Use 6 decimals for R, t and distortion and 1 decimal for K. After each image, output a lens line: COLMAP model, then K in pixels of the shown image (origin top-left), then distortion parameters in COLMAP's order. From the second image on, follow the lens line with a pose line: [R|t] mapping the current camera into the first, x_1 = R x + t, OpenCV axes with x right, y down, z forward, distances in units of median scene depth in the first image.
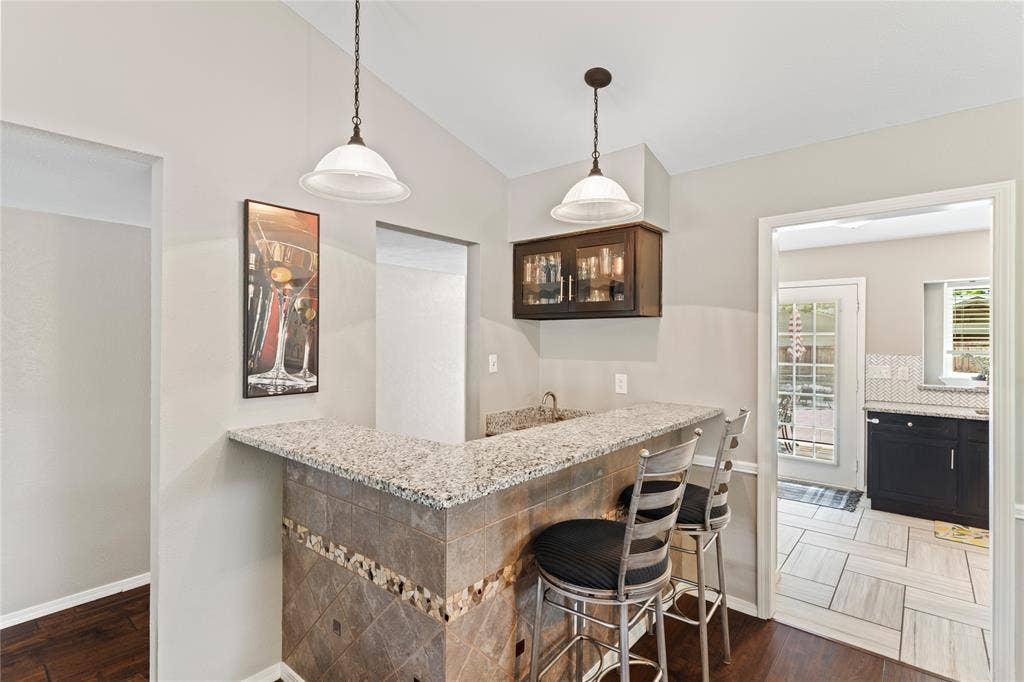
lens RADIAL K [[489.2, 0, 514.0], [0, 489.2, 337.8], [0, 0, 1]] dist [0.001366, 0.000070]
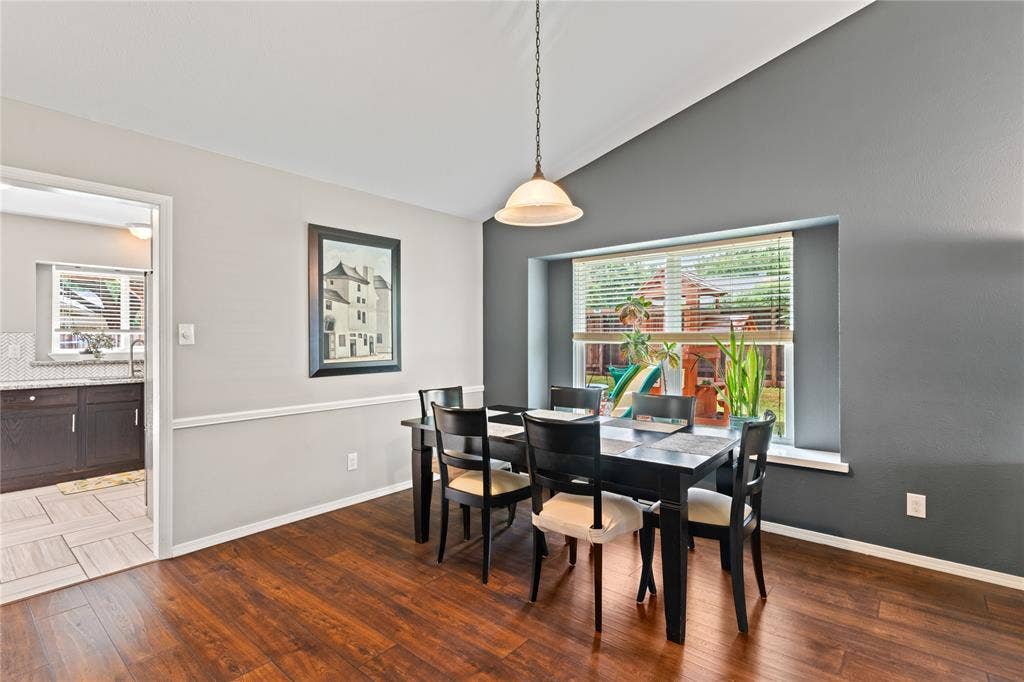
lens RADIAL K [[489.2, 0, 514.0], [0, 489.2, 337.8], [0, 0, 1]] dist [0.001366, 0.000070]
pose [[0.003646, -0.006723, 0.999971, -0.192698], [-0.004491, 0.999967, 0.006740, 0.035465], [-0.999983, -0.004516, 0.003616, -0.008777]]
